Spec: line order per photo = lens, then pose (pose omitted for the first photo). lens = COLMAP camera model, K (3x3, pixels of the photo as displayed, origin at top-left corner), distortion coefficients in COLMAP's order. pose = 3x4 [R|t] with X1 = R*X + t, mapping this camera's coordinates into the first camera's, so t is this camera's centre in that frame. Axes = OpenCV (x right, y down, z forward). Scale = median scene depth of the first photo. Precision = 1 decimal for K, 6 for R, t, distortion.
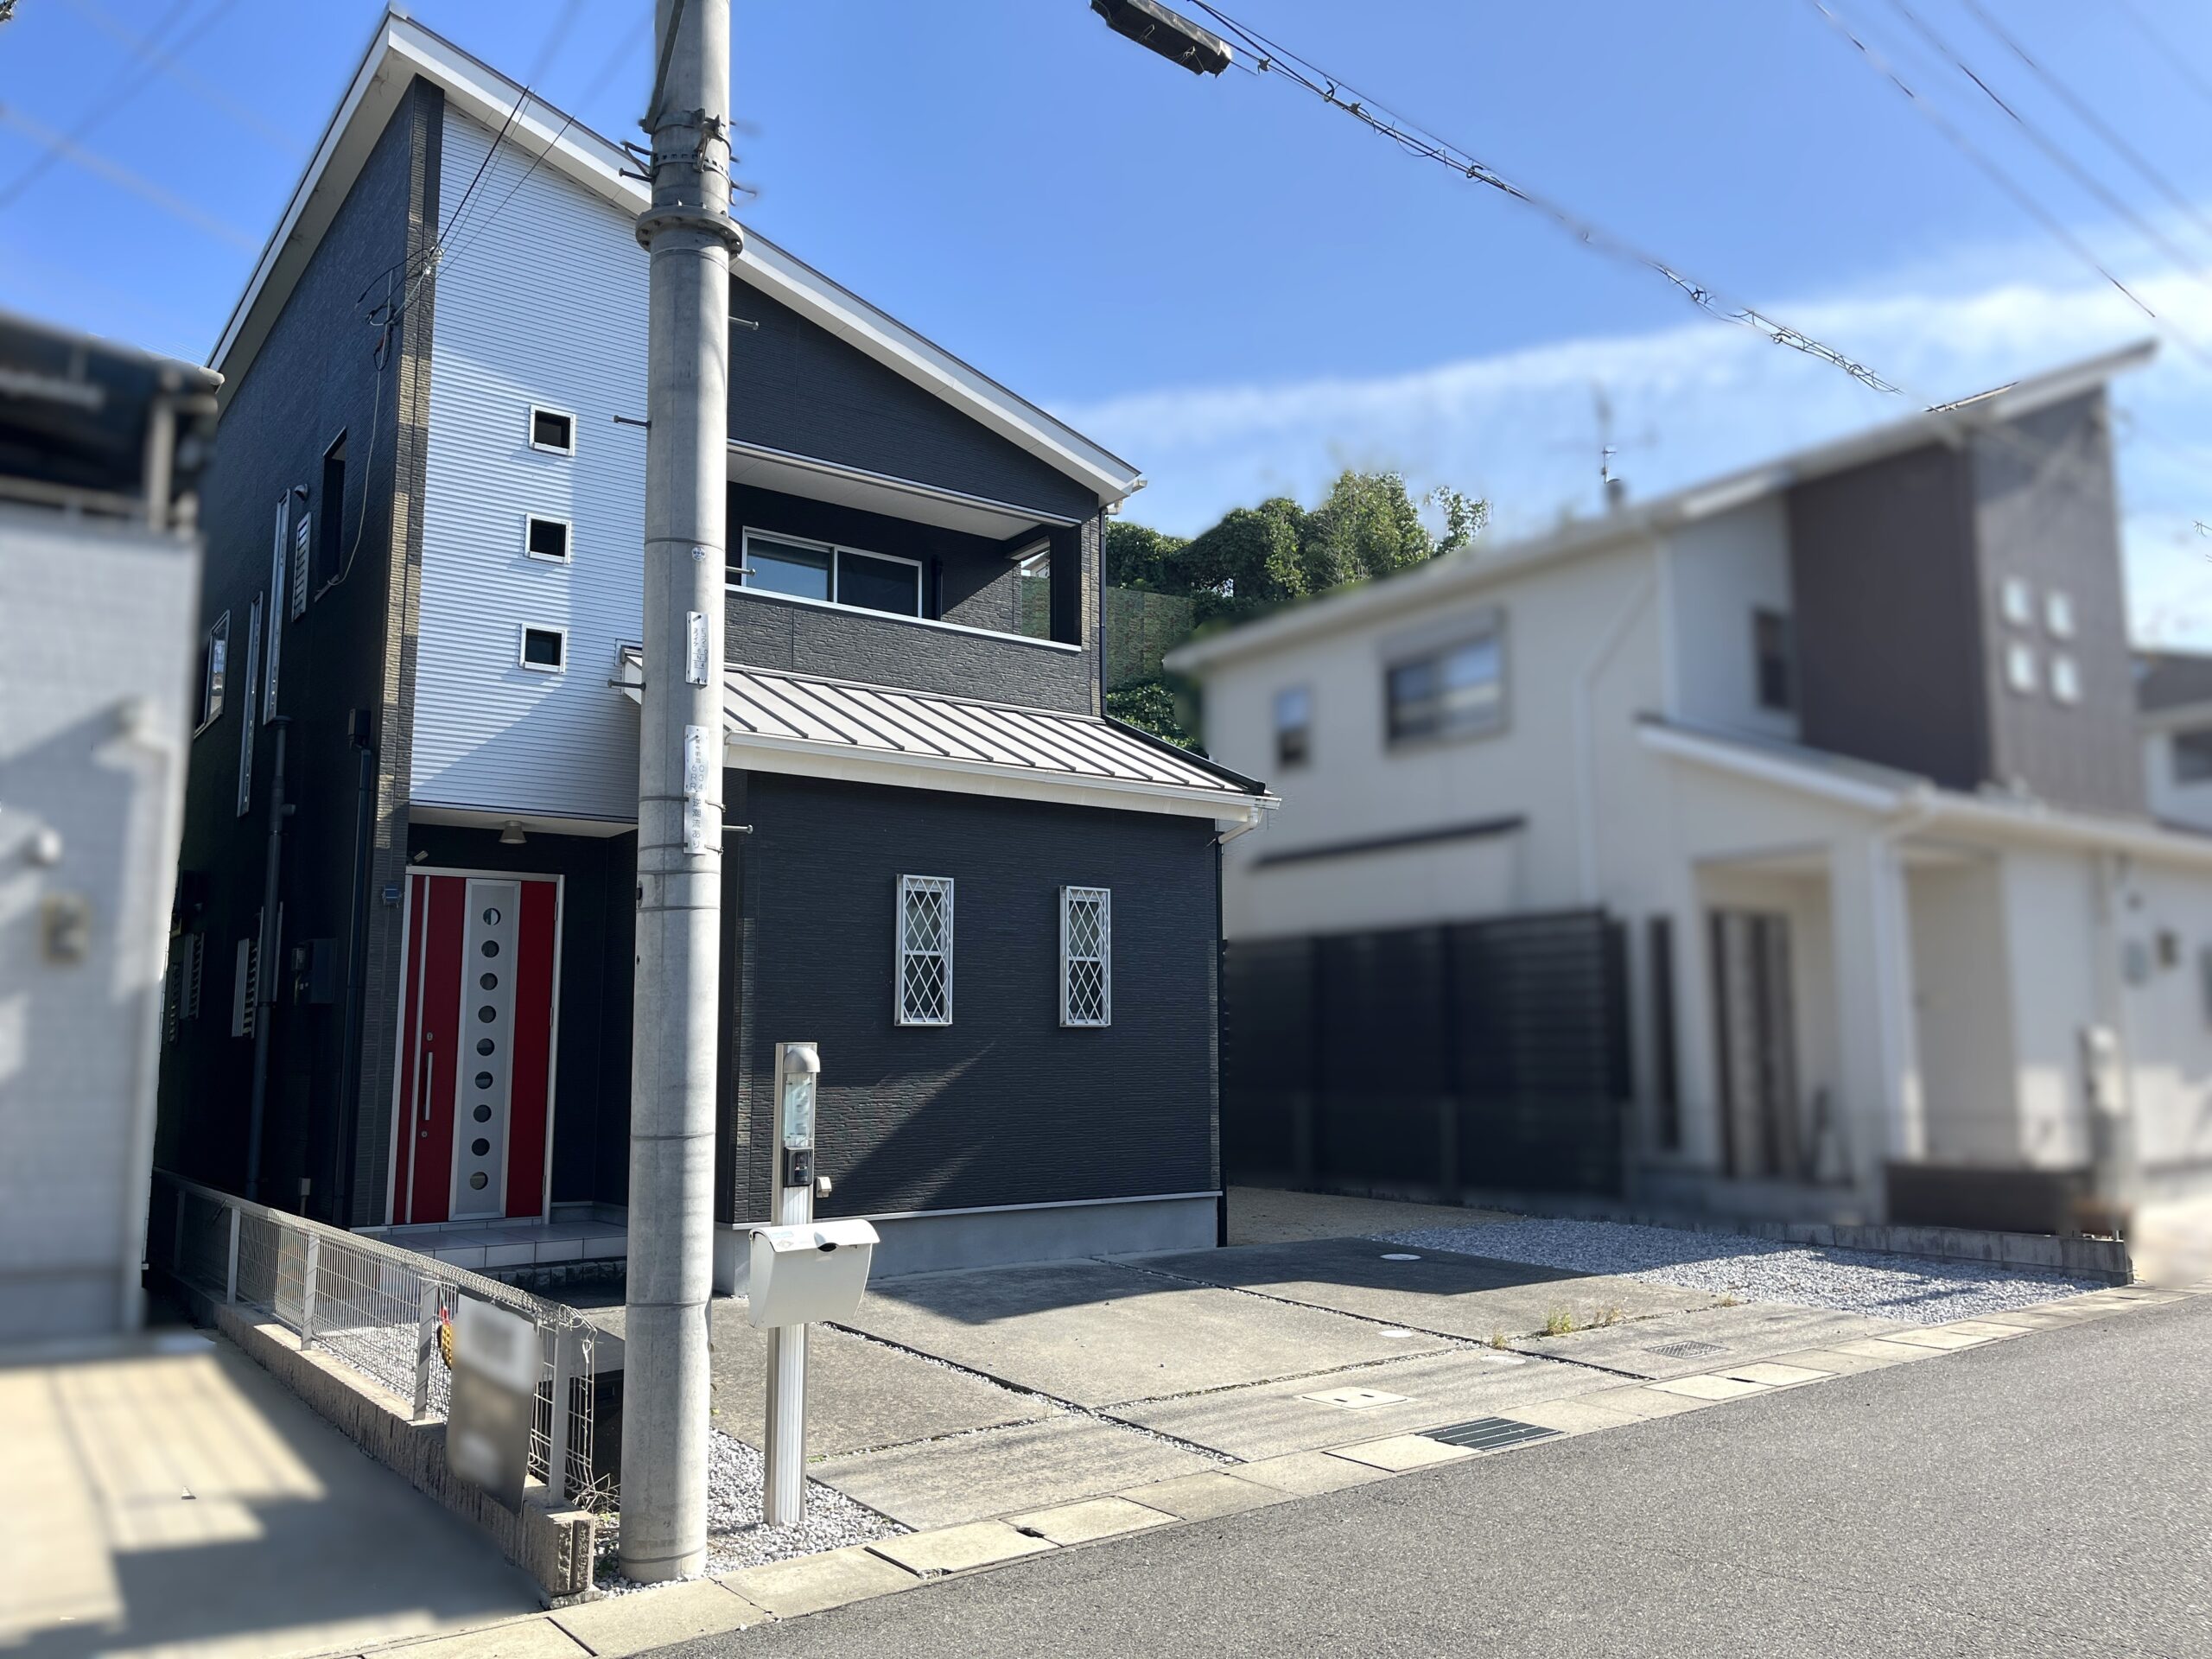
lens RADIAL K [[1673.6, 0, 1117.0], [0, 1673.6, 824.7], [0, 0, 1]] dist [0.064233, -0.086532]
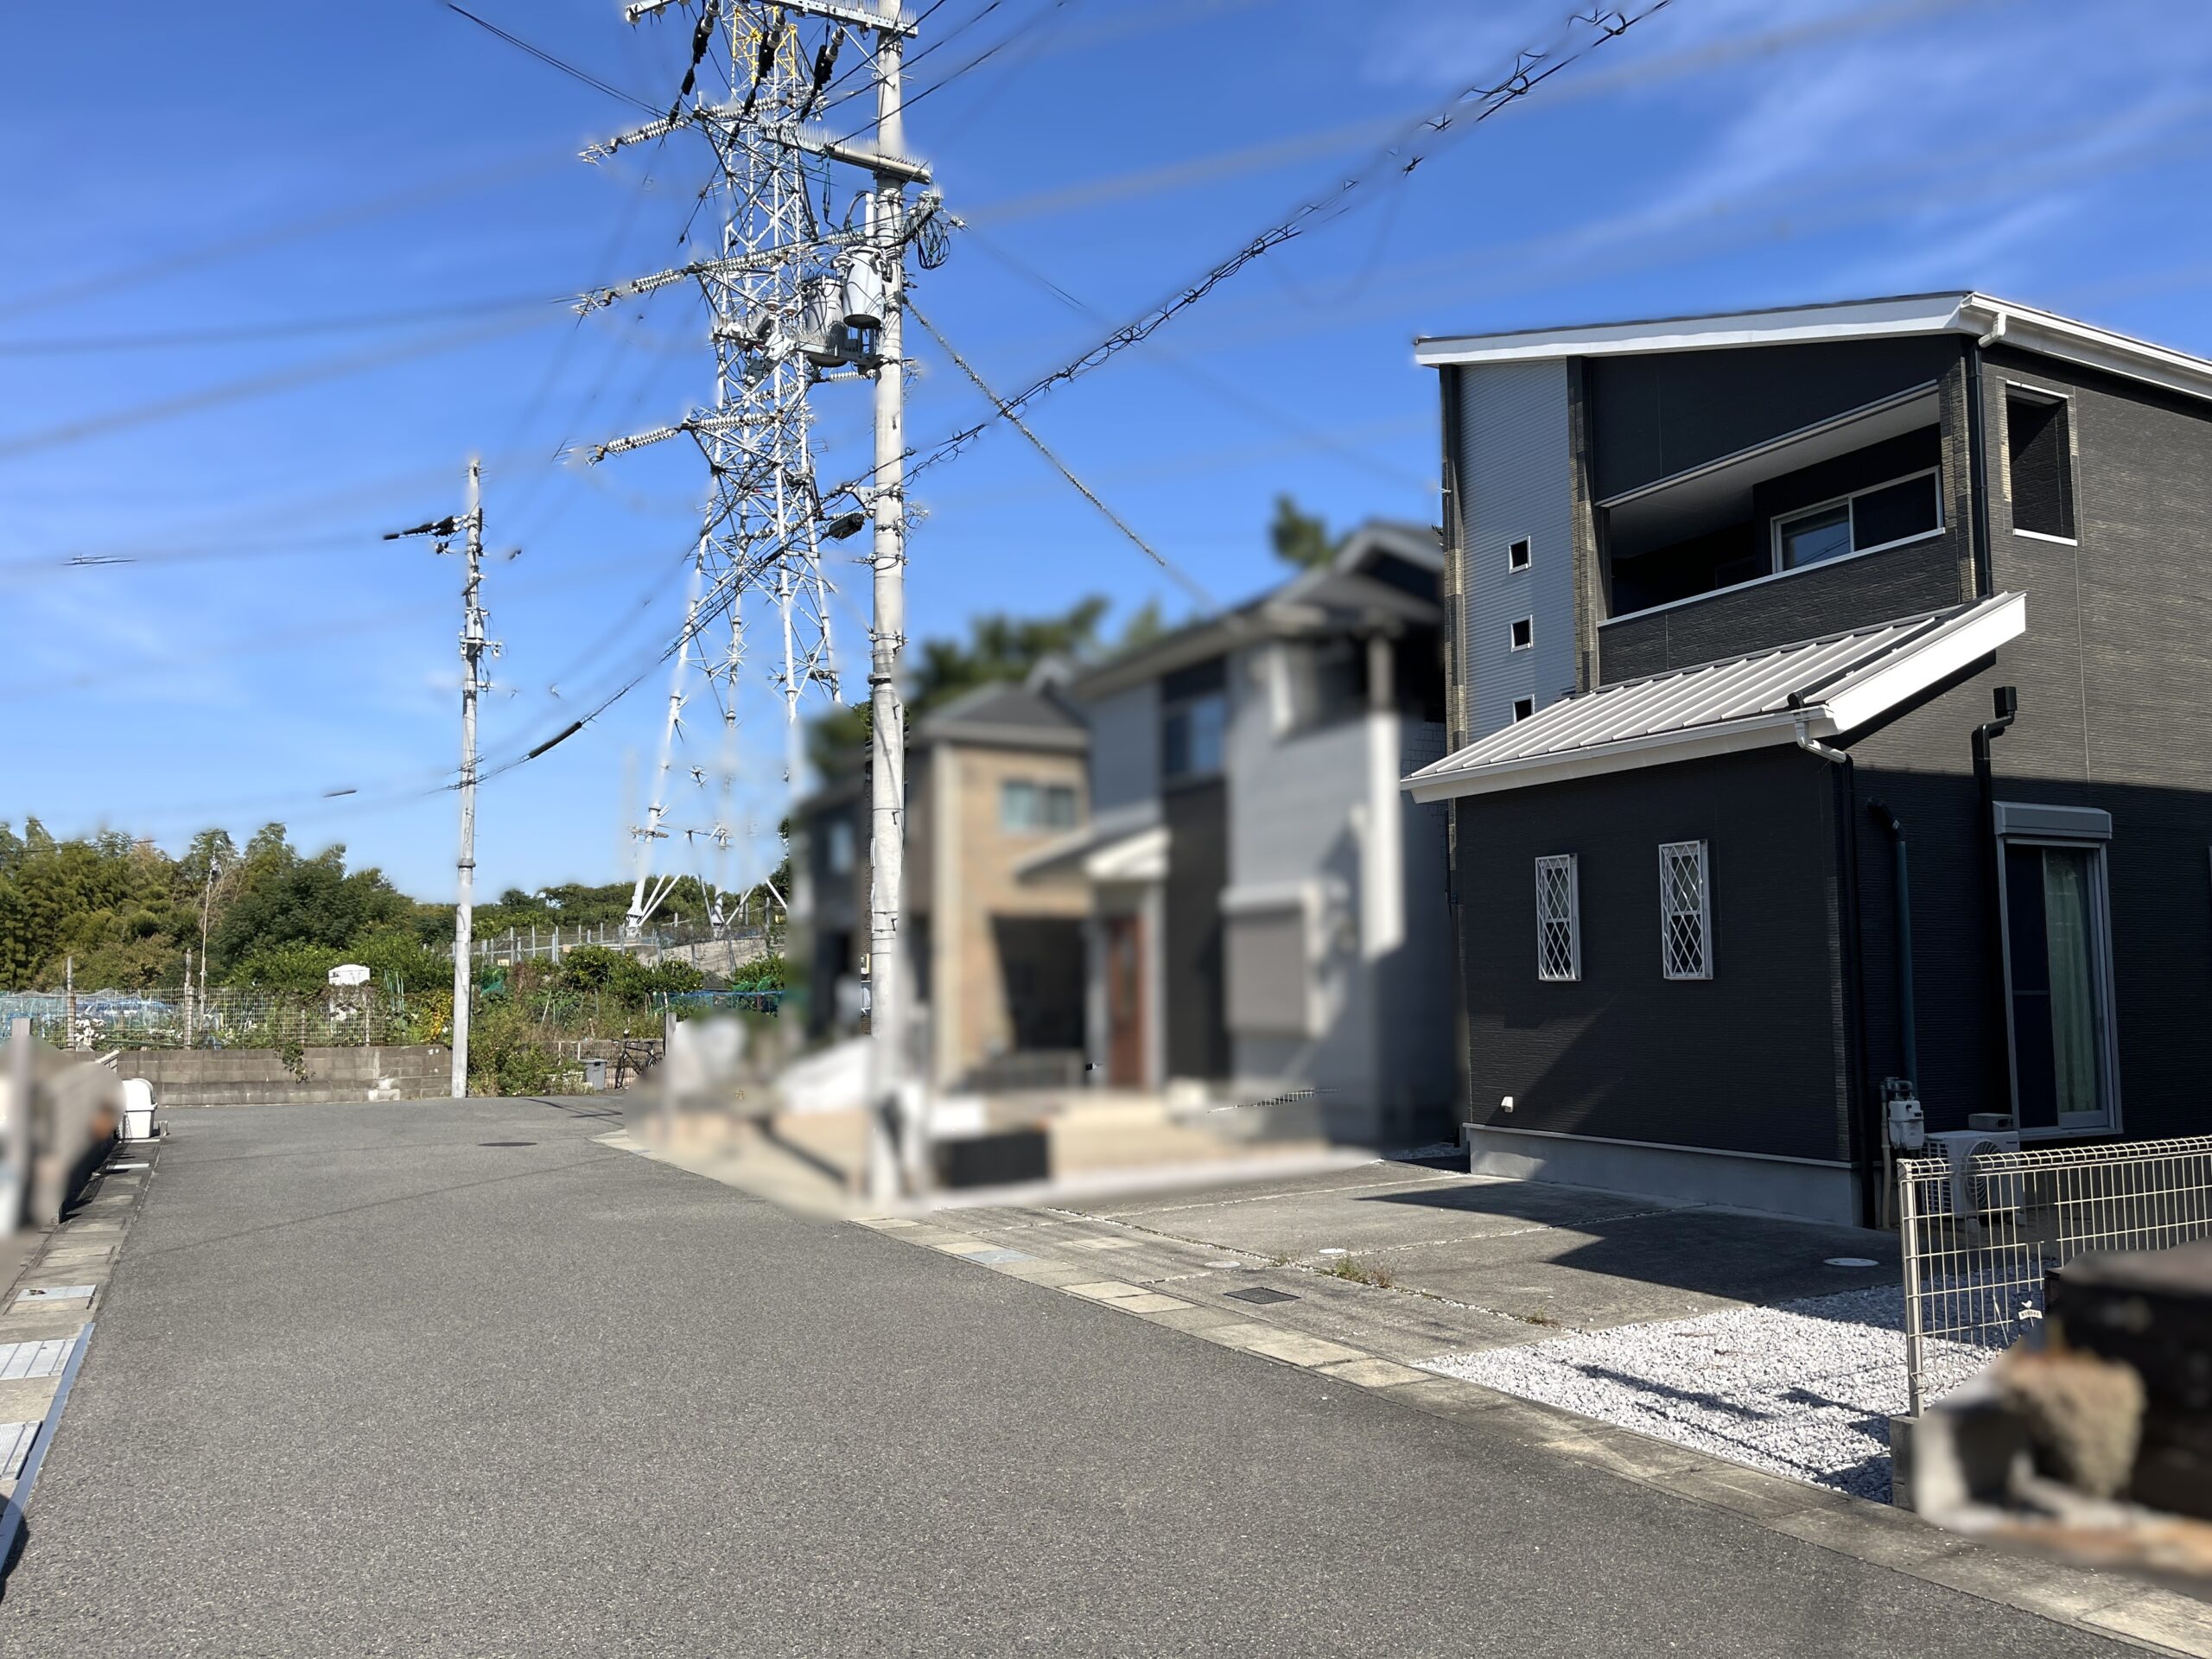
lens RADIAL K [[1673.6, 0, 1124.6], [0, 1673.6, 852.2], [0, 0, 1]] dist [0.064233, -0.086532]
pose [[-0.146949, -0.073420, -0.986416, 1.117346], [0.149251, 0.984178, -0.095488, 0.097121], [0.977819, -0.161256, -0.133666, 0.867472]]
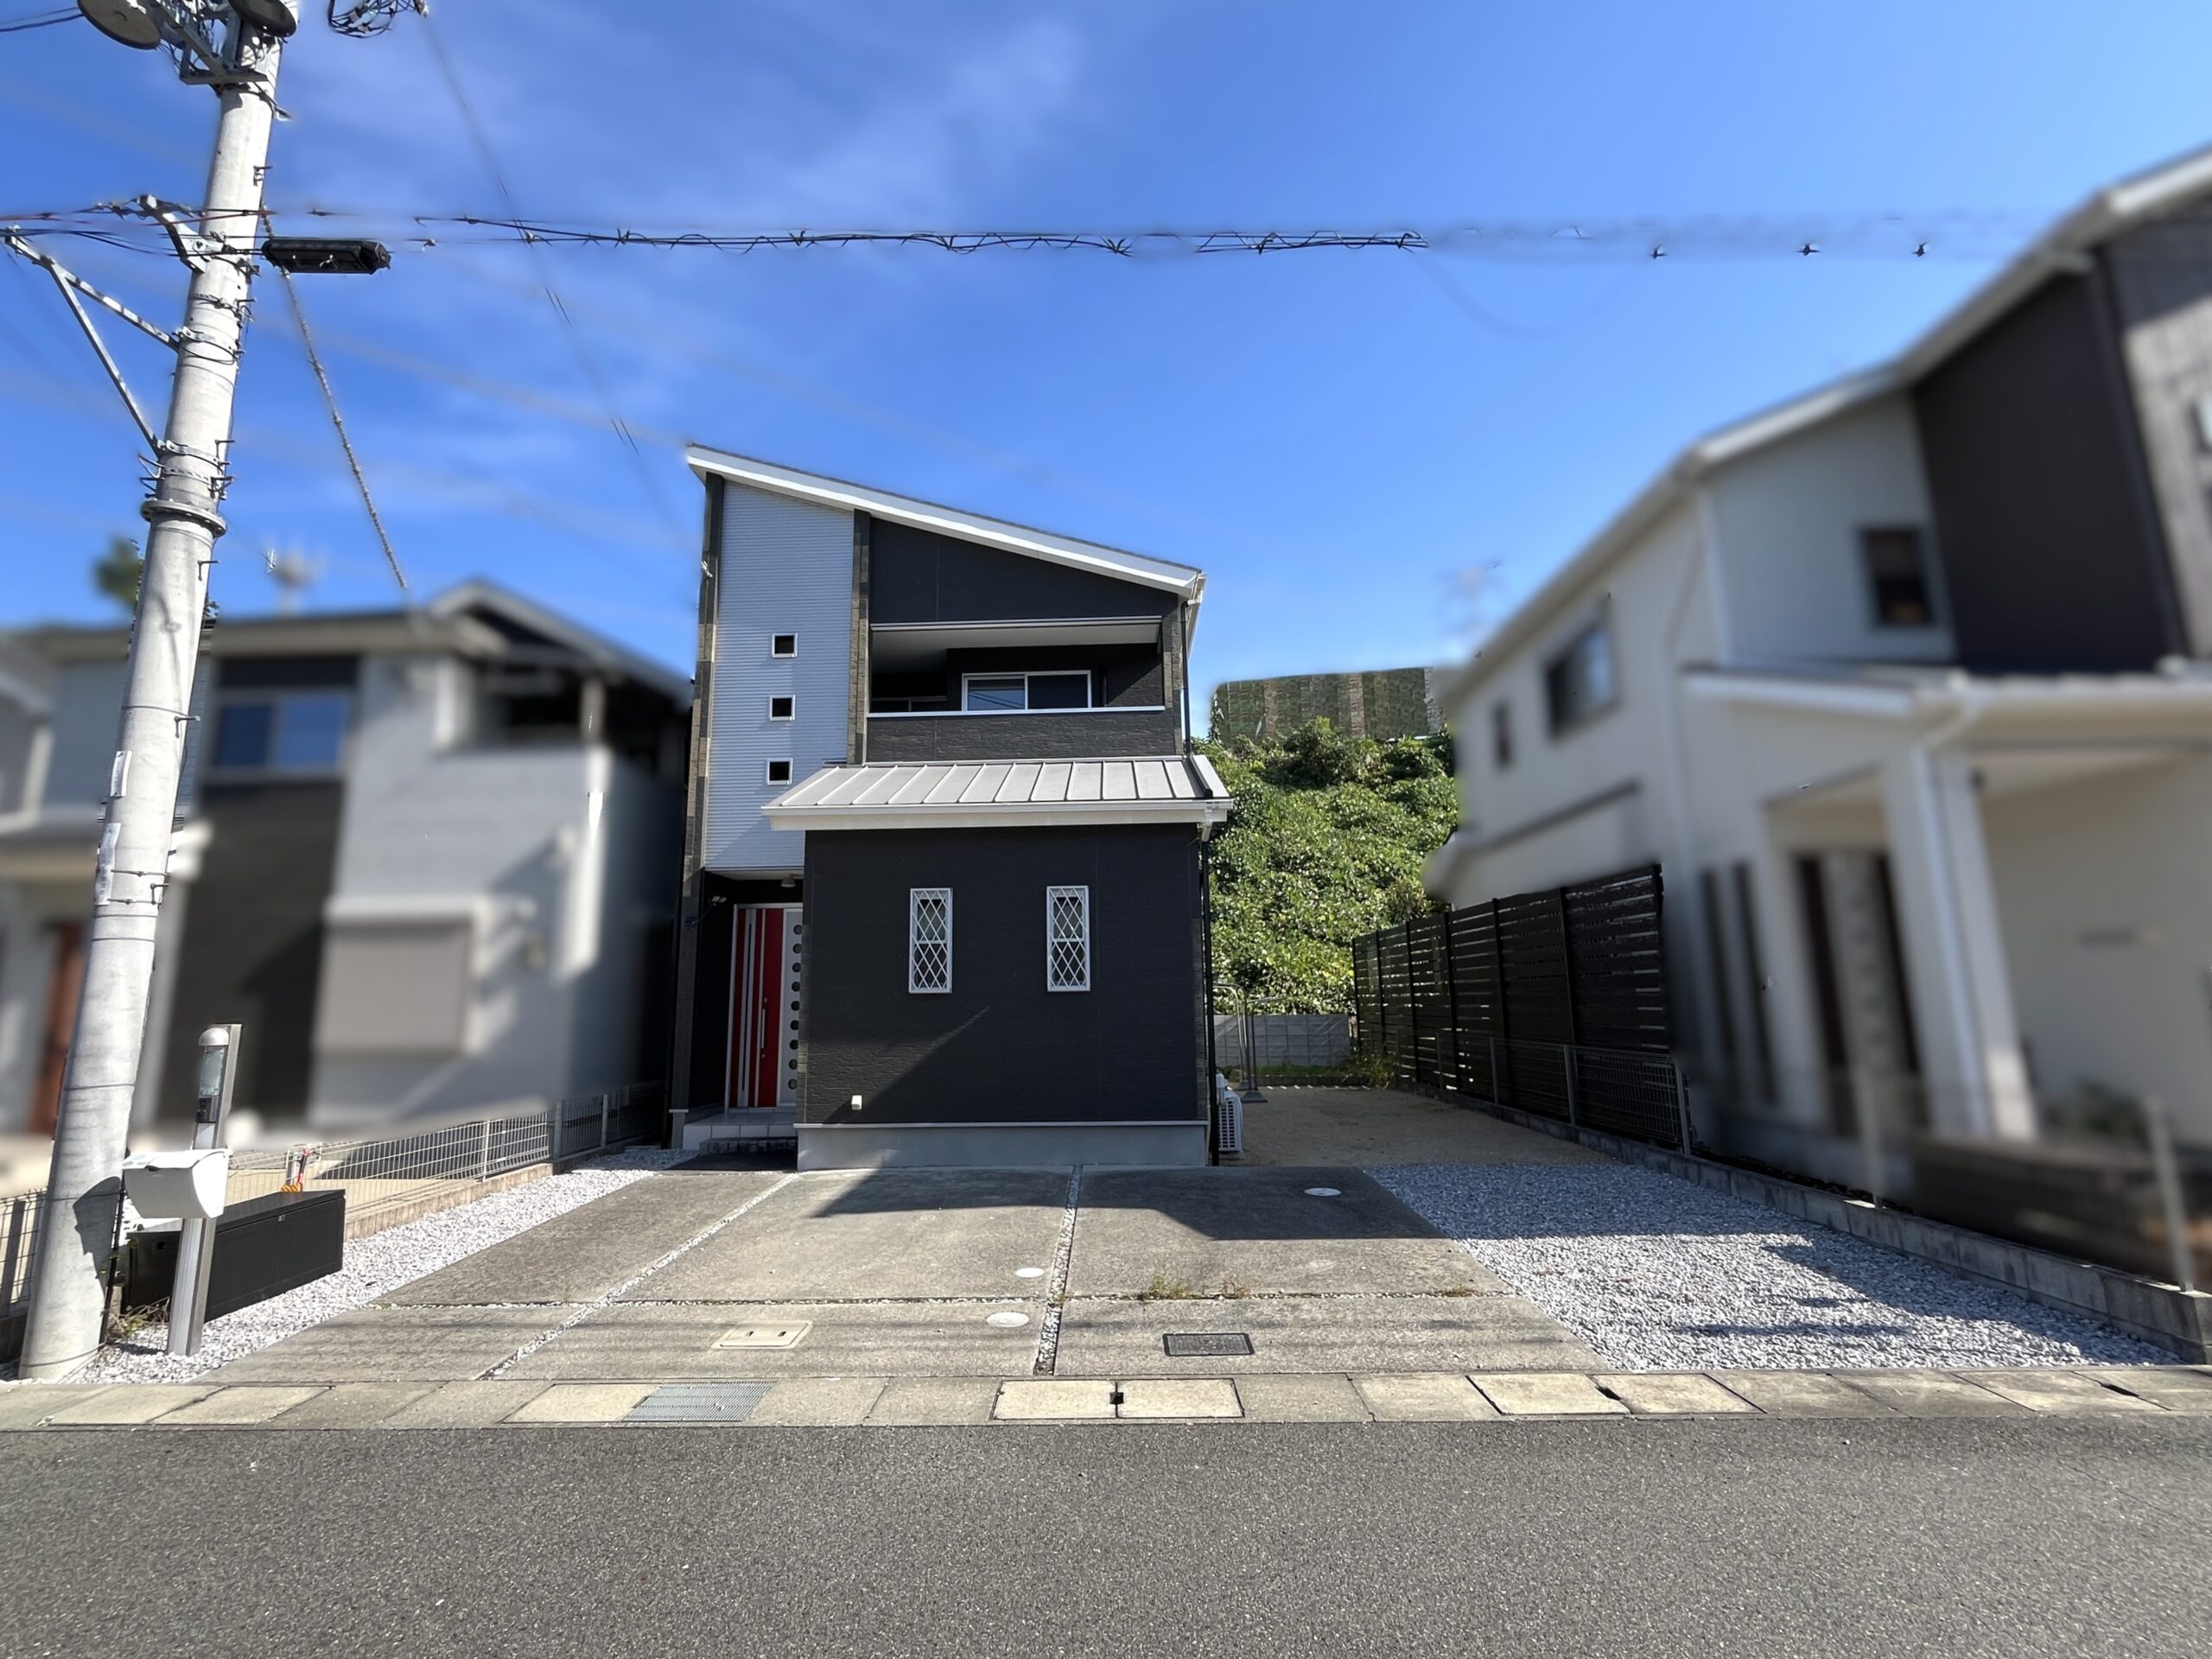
lens RADIAL K [[971.3, 0, 1074.4], [0, 971.3, 838.3], [0, 0, 1]] dist [-0.002890, -0.000483]
pose [[0.778805, -0.106715, -0.618122, 0.505677], [0.095562, 0.994105, -0.051222, 0.042349], [0.619944, -0.019177, 0.784412, 0.426221]]
